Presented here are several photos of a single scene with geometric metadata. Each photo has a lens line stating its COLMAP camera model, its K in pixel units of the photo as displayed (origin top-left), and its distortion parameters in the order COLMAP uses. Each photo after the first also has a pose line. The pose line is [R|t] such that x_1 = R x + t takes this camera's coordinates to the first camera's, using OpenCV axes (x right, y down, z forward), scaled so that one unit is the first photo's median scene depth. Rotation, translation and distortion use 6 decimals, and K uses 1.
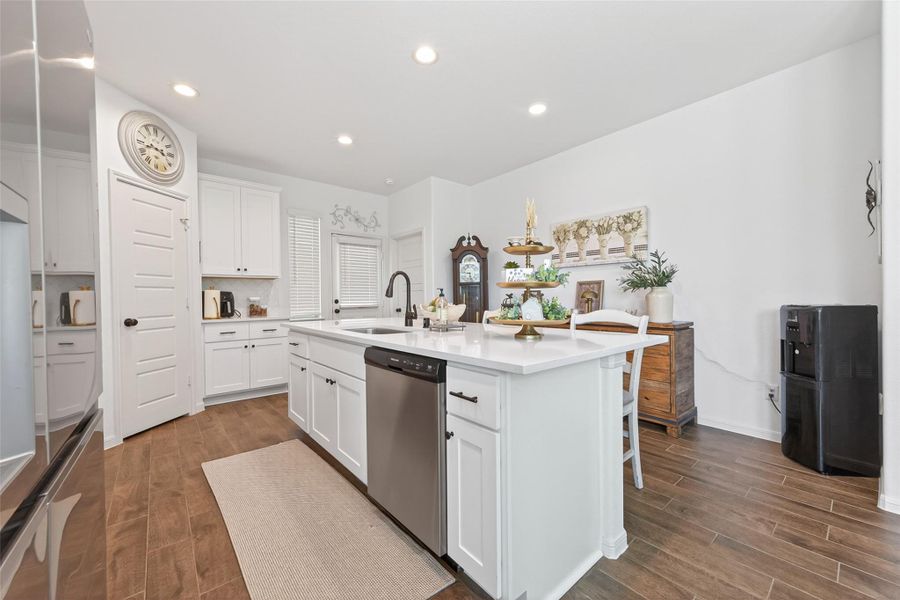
lens RADIAL K [[348.4, 0, 452.3], [0, 348.4, 298.4], [0, 0, 1]] dist [0.004074, 0.000049]
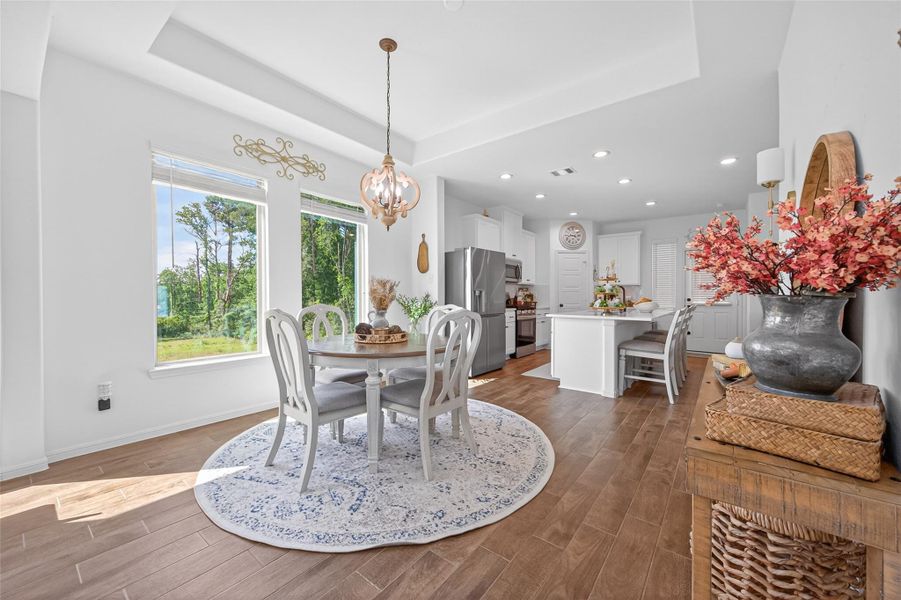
lens RADIAL K [[346.6, 0, 450.4], [0, 346.6, 296.8], [0, 0, 1]] dist [0.002591, 0.000187]
pose [[0.211731, 0.012640, -0.977246, 1.108718], [-0.005720, 0.999915, 0.011694, -0.018922], [0.977311, 0.003114, 0.211786, -0.286507]]
